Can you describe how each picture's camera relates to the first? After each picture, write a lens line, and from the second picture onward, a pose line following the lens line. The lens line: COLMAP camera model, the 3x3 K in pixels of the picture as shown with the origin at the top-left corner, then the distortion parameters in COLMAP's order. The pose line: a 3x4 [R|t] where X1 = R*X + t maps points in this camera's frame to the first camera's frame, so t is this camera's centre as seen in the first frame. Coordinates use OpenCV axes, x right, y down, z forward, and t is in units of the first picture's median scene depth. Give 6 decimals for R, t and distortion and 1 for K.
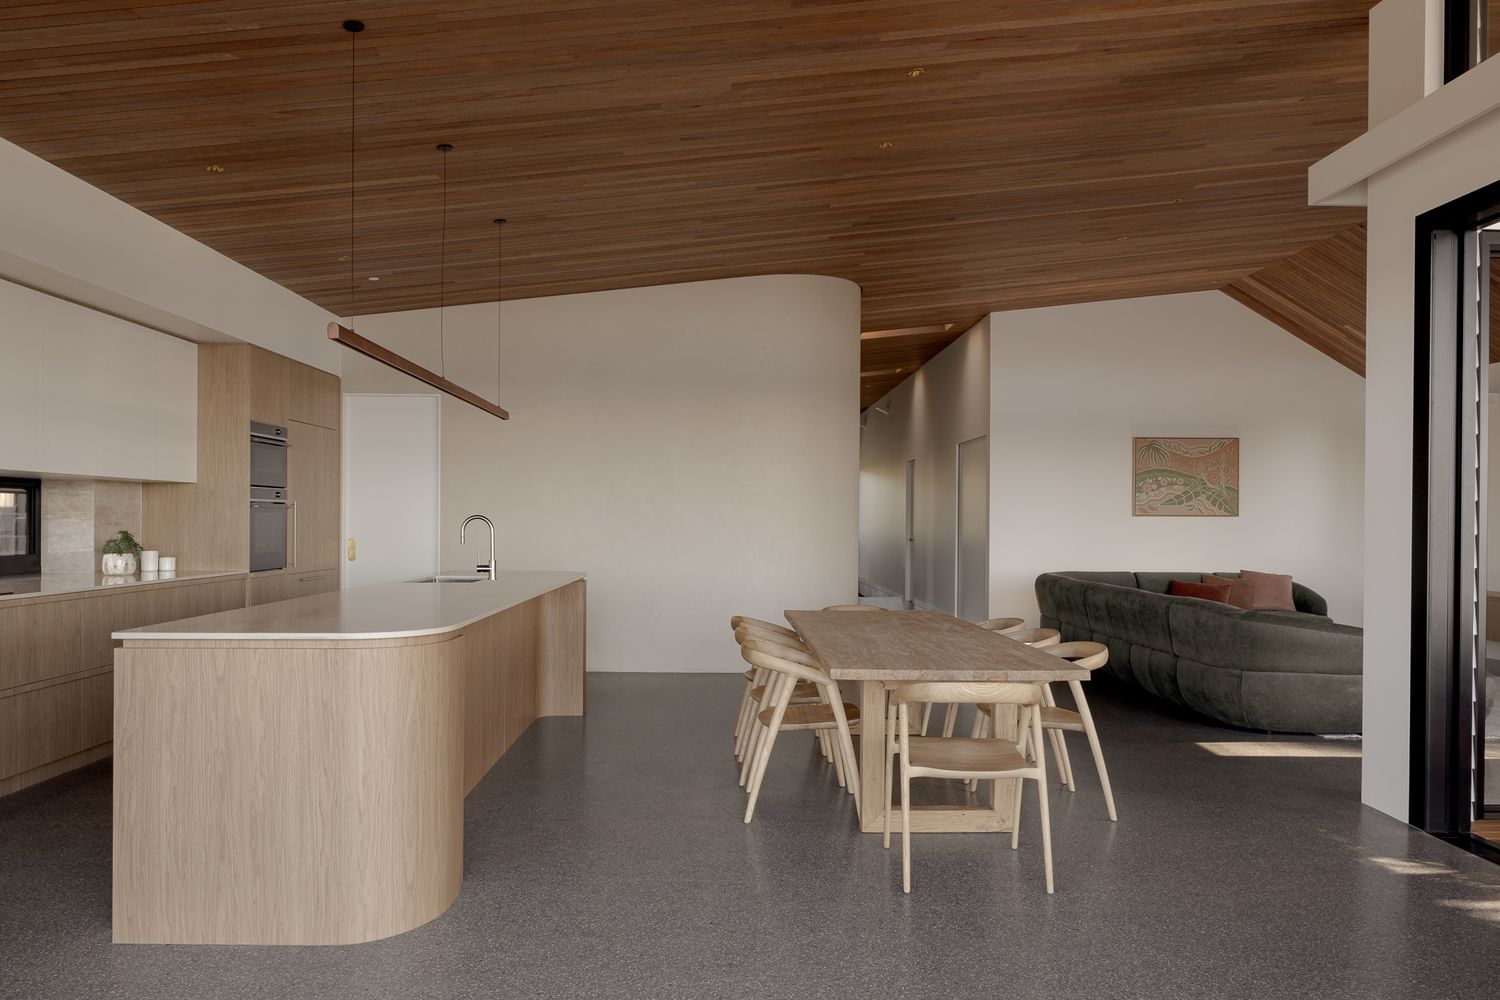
lens RADIAL K [[1026.6, 0, 754.6], [0, 1026.6, 530.8], [0, 0, 1]] dist [0.007092, 0.001437]
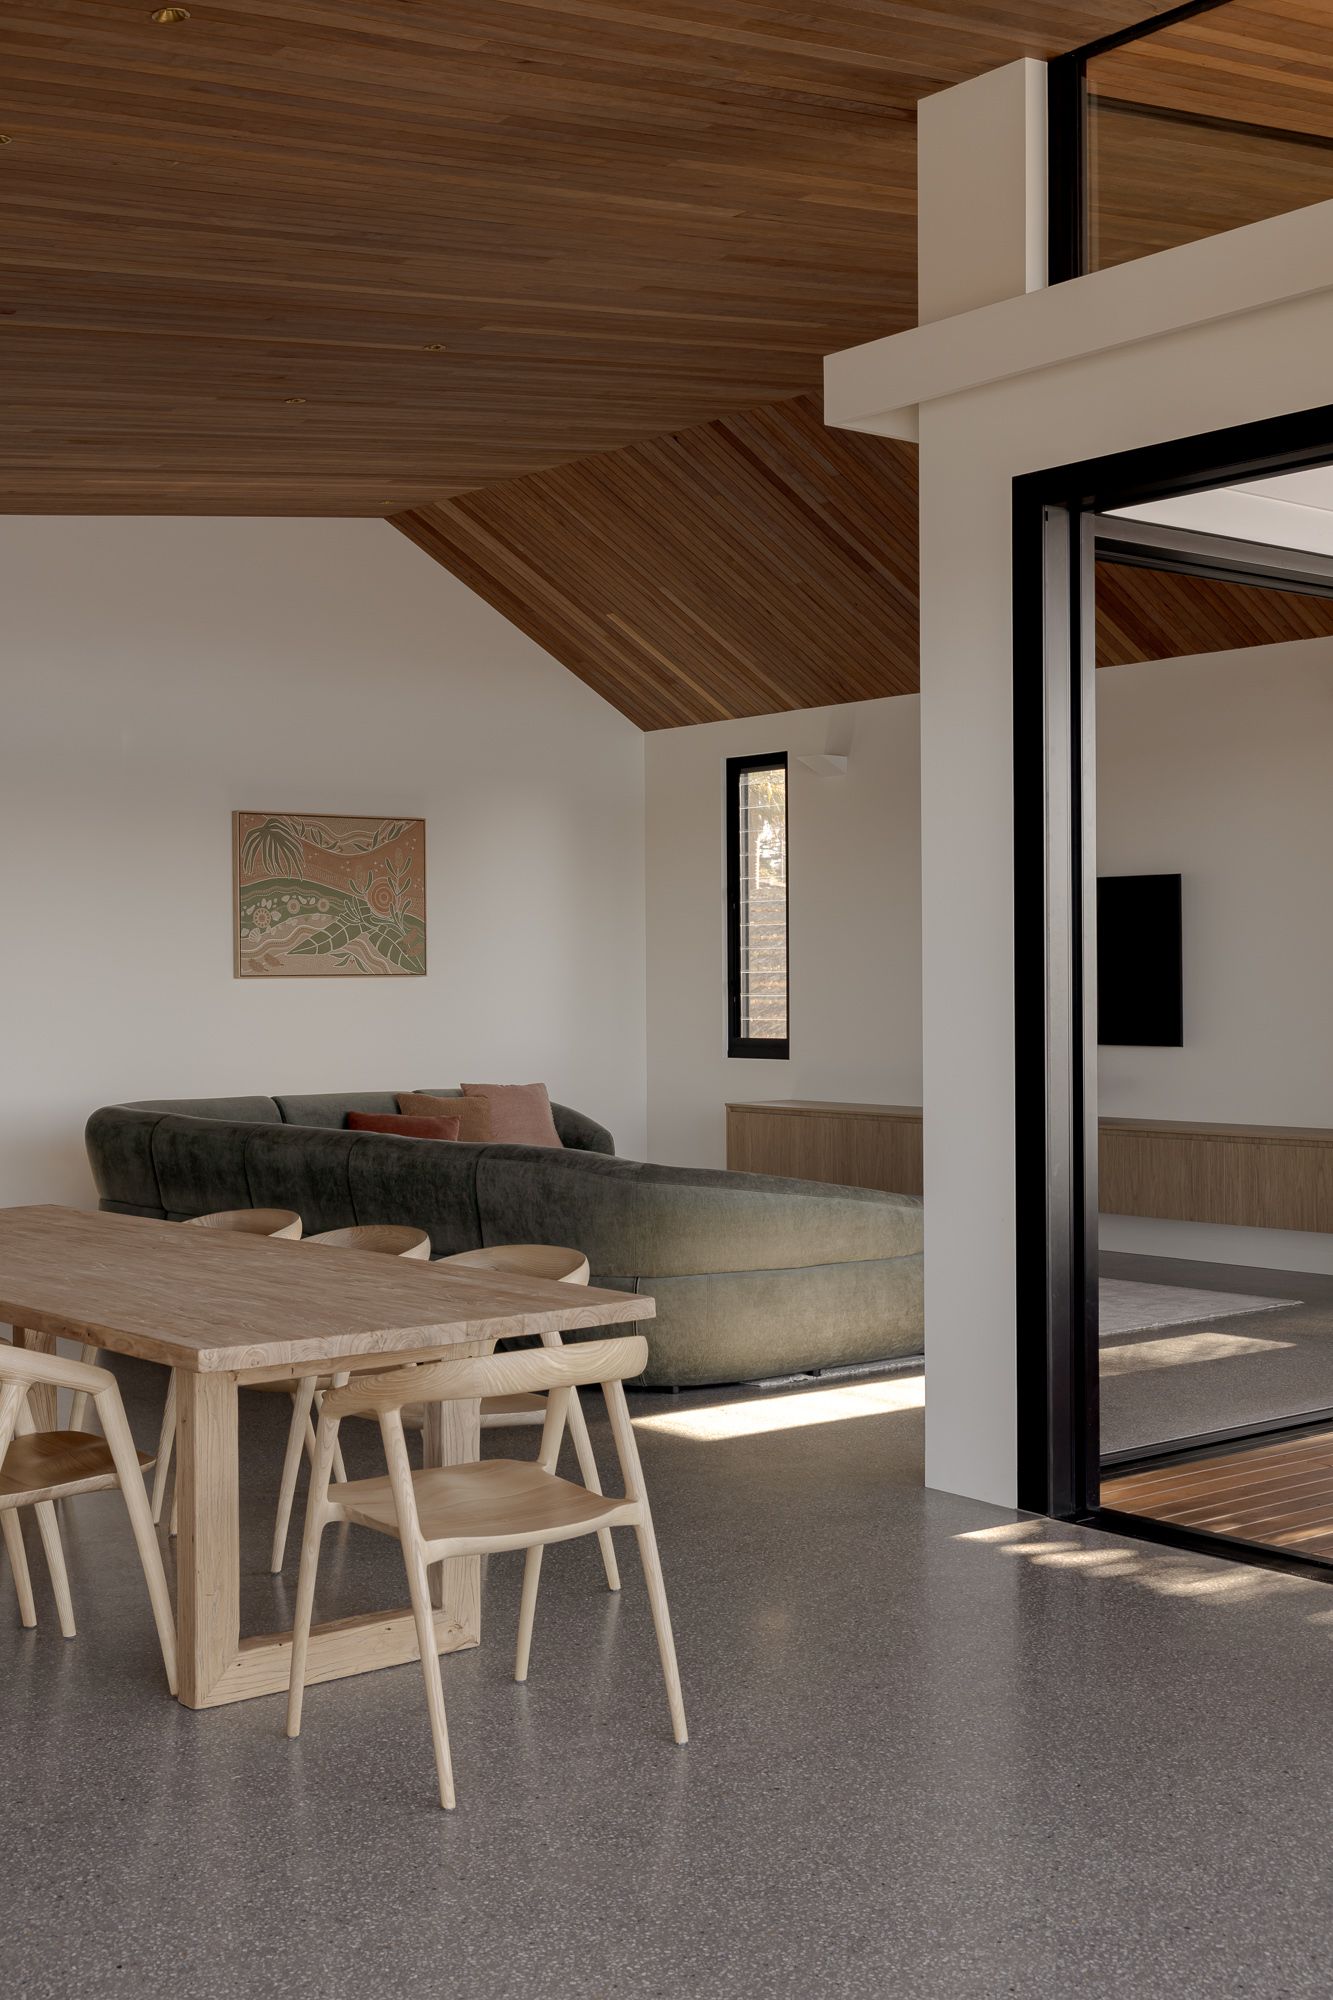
lens RADIAL K [[2344.0, 0, 666.5], [0, 2344.0, 1000.0], [0, 0, 1]] dist [0.004293, 0.042598]
pose [[0.793467, -0.017986, 0.608347, -0.251876], [0.018121, 0.999818, 0.005924, -0.013220], [-0.608343, 0.006323, 0.793649, 0.043854]]
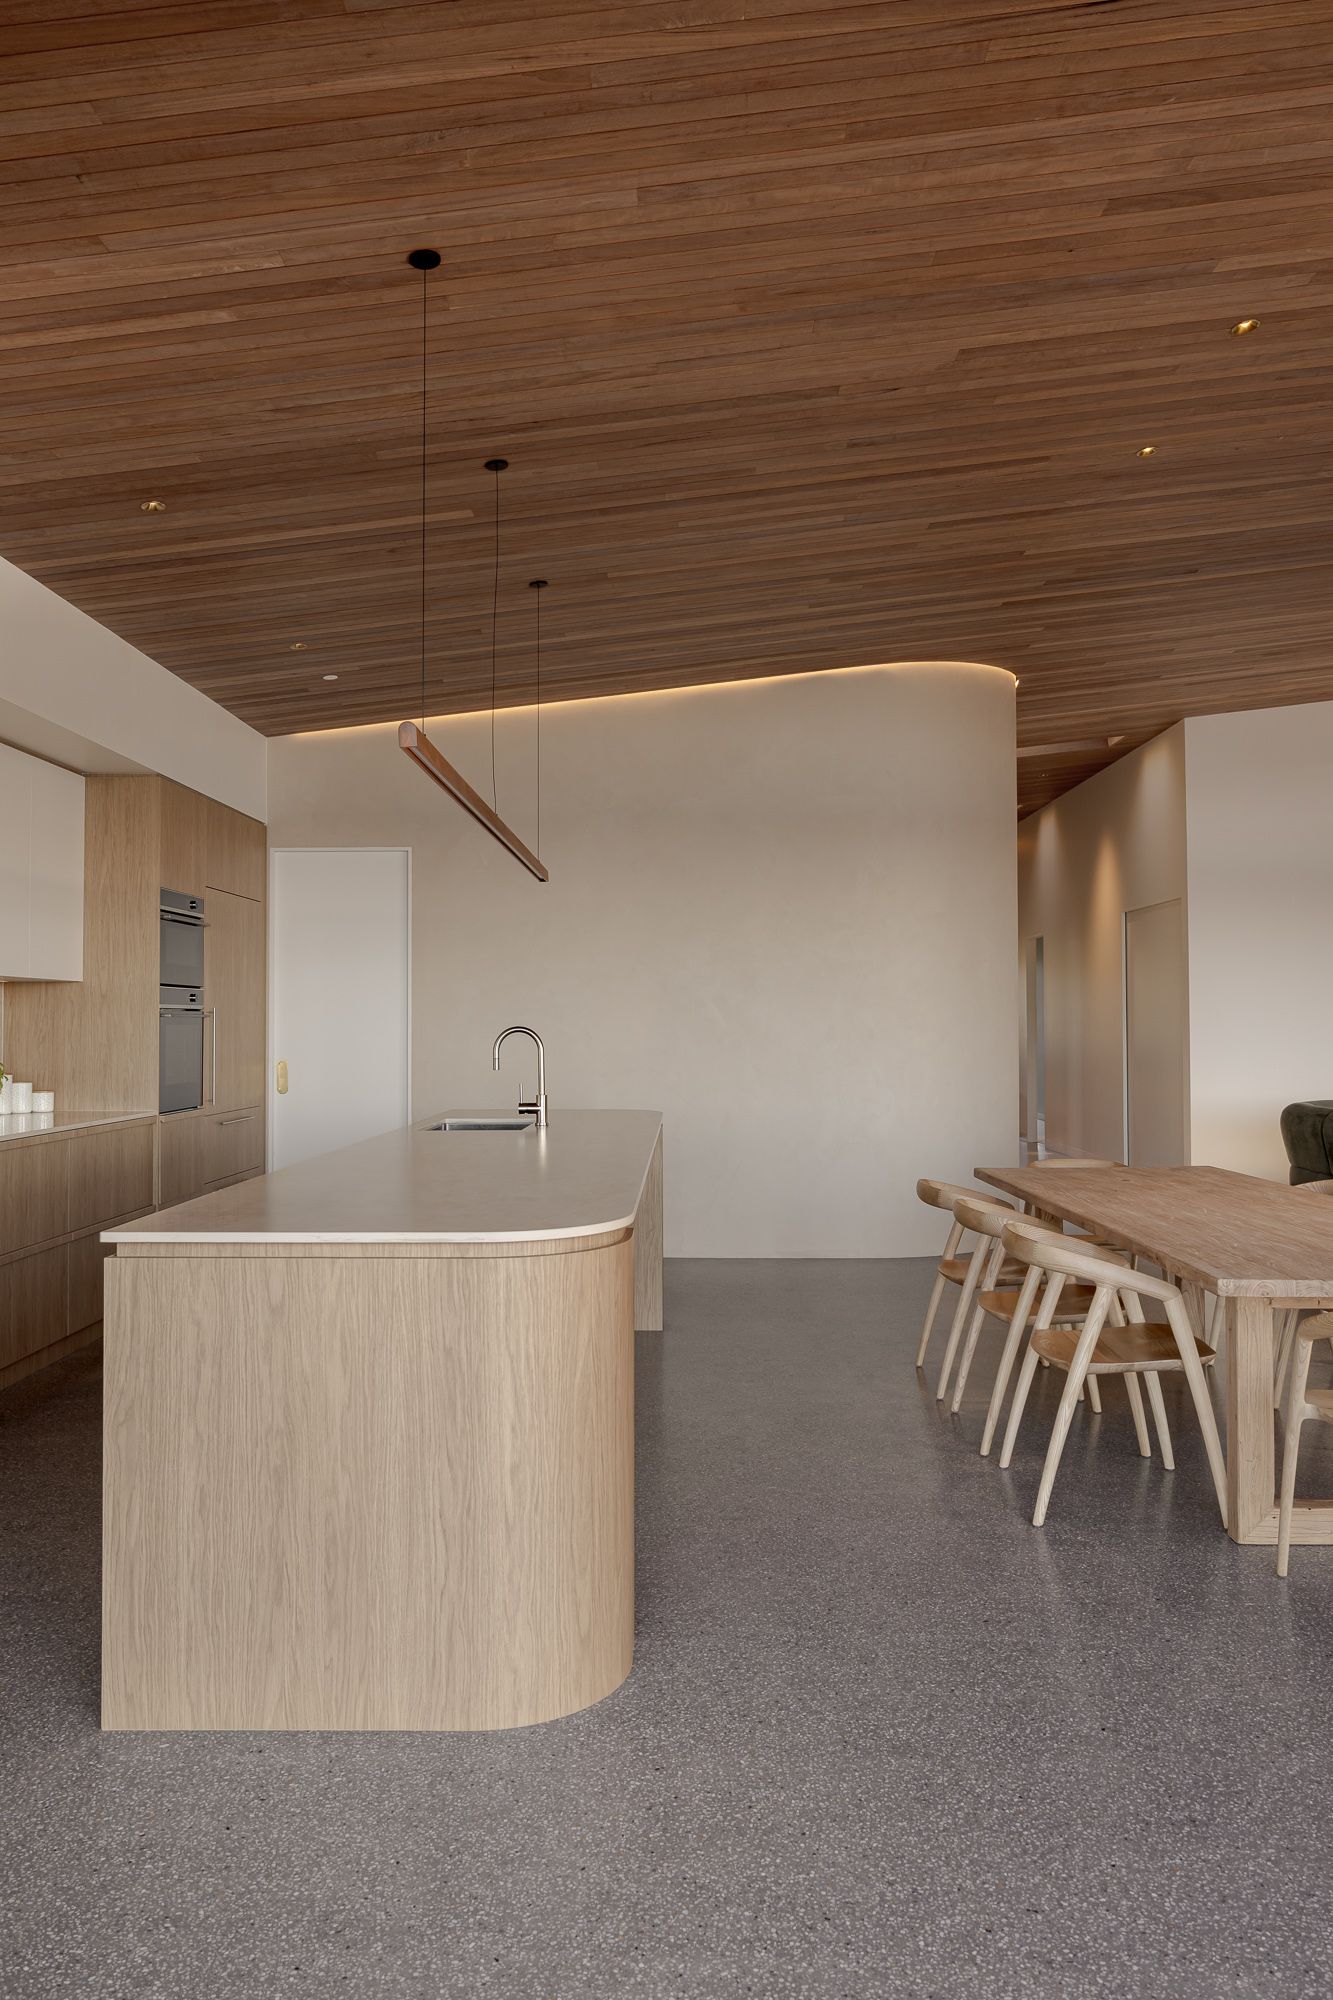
lens RADIAL K [[1426.4, 0, 666.5], [0, 1426.4, 1000.0], [0, 0, 1]] dist [-0.004900, 0.004239]
pose [[0.999146, -0.009767, -0.040151, -0.141487], [0.008651, 0.999574, -0.027872, -0.005991], [0.040406, 0.027501, 0.998805, 0.096191]]
